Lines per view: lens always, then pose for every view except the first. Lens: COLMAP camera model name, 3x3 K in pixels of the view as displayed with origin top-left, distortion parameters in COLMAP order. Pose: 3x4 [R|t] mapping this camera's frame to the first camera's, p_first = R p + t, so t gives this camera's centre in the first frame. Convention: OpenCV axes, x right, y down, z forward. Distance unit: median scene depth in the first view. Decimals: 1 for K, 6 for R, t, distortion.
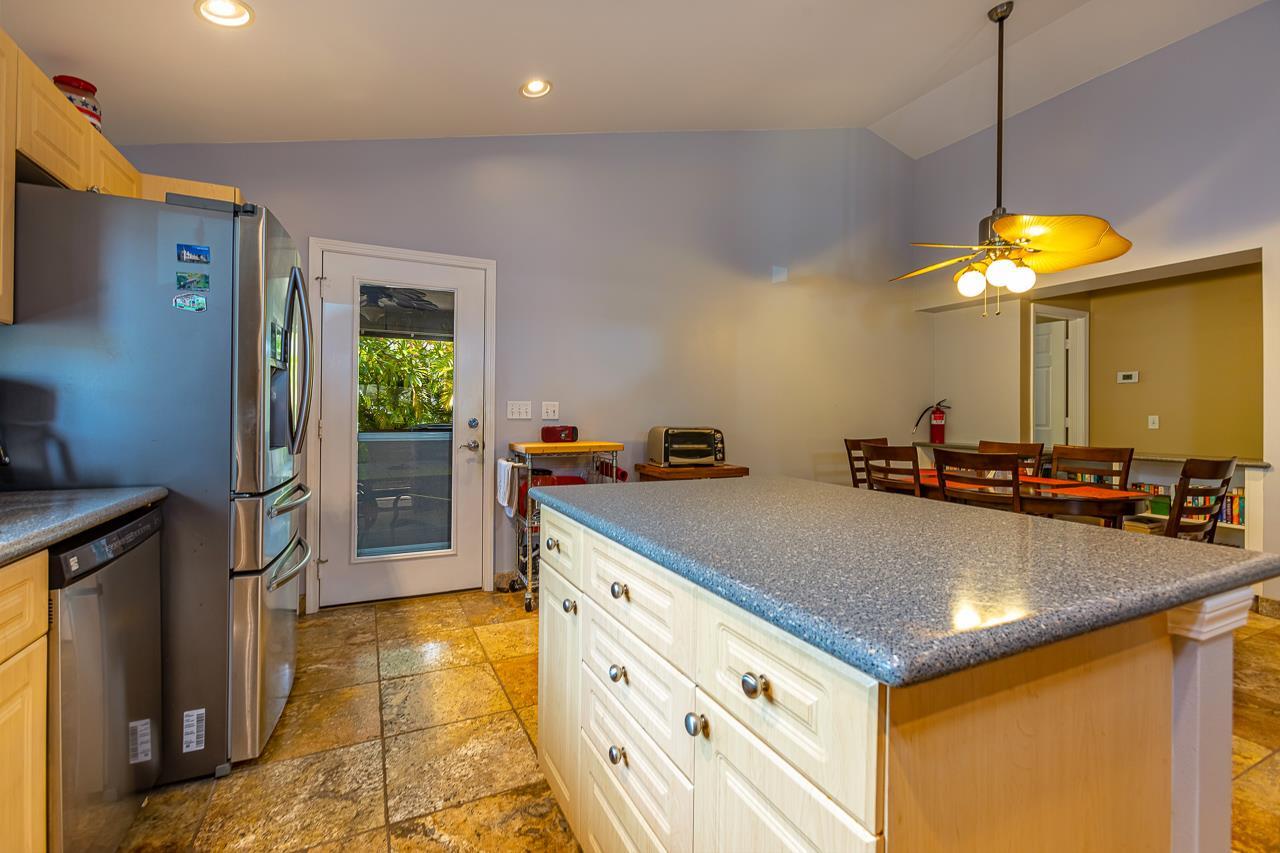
lens RADIAL K [[572.2, 0, 641.8], [0, 572.2, 407.9], [0, 0, 1]] dist [0.000381, 0.000257]
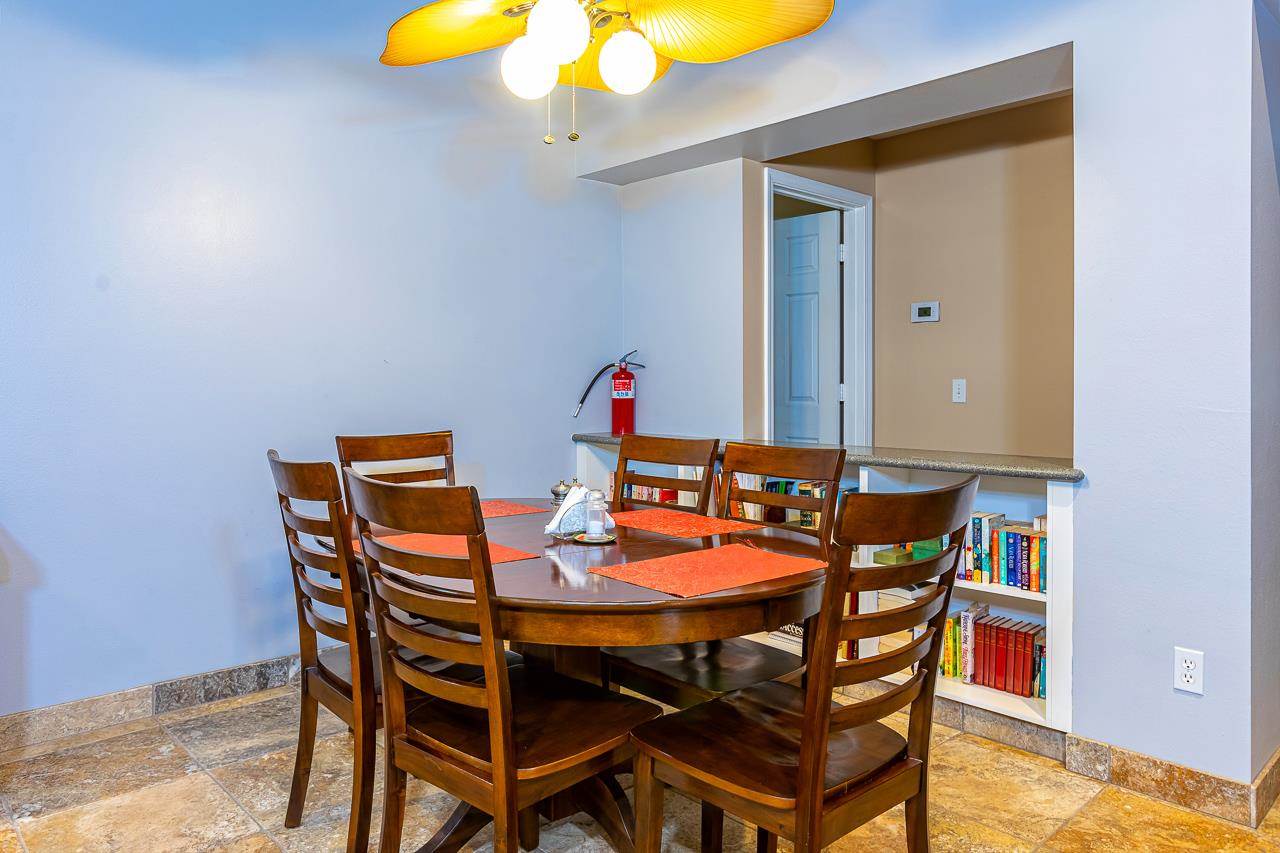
lens RADIAL K [[848.2, 0, 684.5], [0, 848.2, 385.8], [0, 0, 1]] dist [0.000439, 0.000331]
pose [[0.951032, -0.008320, 0.308982, 0.401645], [0.003773, 0.999876, 0.015312, 0.006693], [-0.309071, -0.013397, 0.950945, 0.301111]]
